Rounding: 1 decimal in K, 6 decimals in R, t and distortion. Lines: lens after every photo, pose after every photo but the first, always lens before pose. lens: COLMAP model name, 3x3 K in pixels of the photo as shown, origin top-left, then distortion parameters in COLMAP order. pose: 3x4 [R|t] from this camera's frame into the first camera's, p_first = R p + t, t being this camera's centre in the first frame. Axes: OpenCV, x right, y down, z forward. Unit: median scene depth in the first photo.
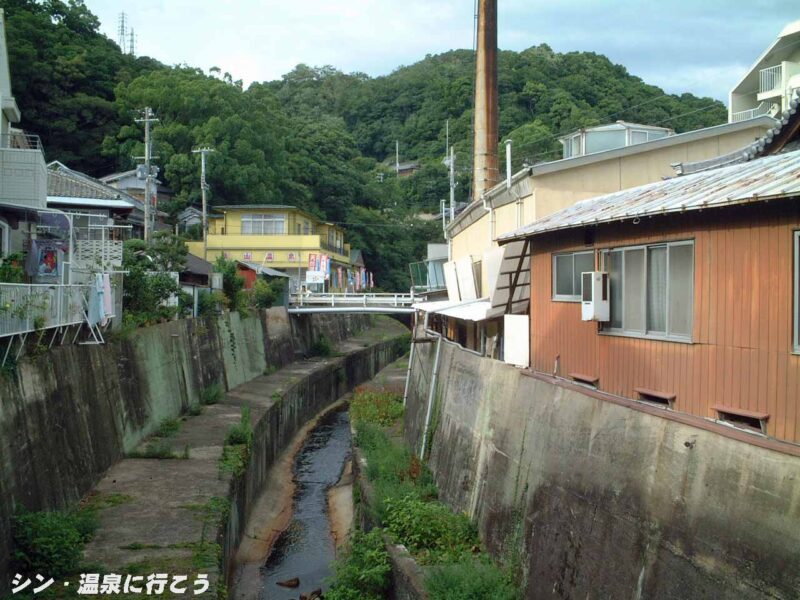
lens RADIAL K [[893.5, 0, 400.0], [0, 893.5, 300.0], [0, 0, 1]] dist [-0.169430, 0.207080]
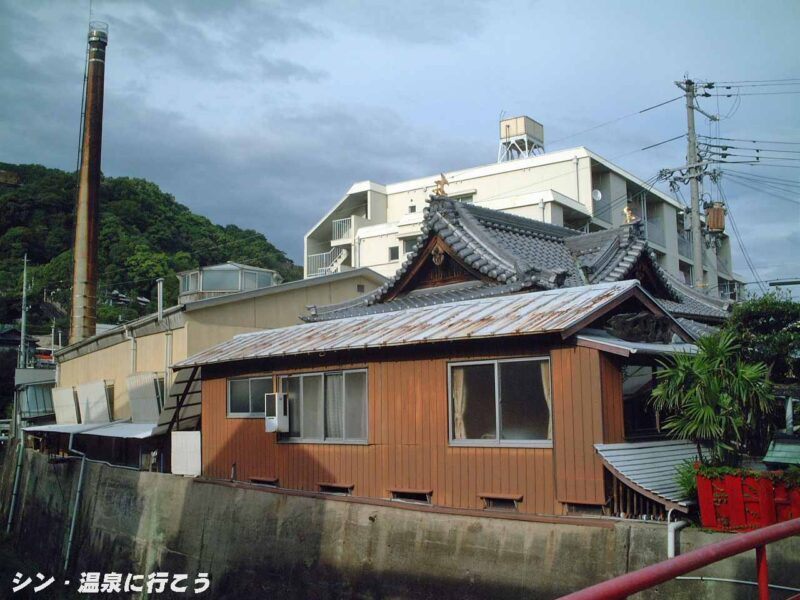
lens RADIAL K [[893.5, 0, 400.0], [0, 893.5, 300.0], [0, 0, 1]] dist [-0.169430, 0.207080]
pose [[0.874542, 0.042476, 0.483086, -0.222361], [0.026102, 0.990590, -0.134352, 0.010474], [-0.484247, 0.130106, 0.865203, -0.182117]]
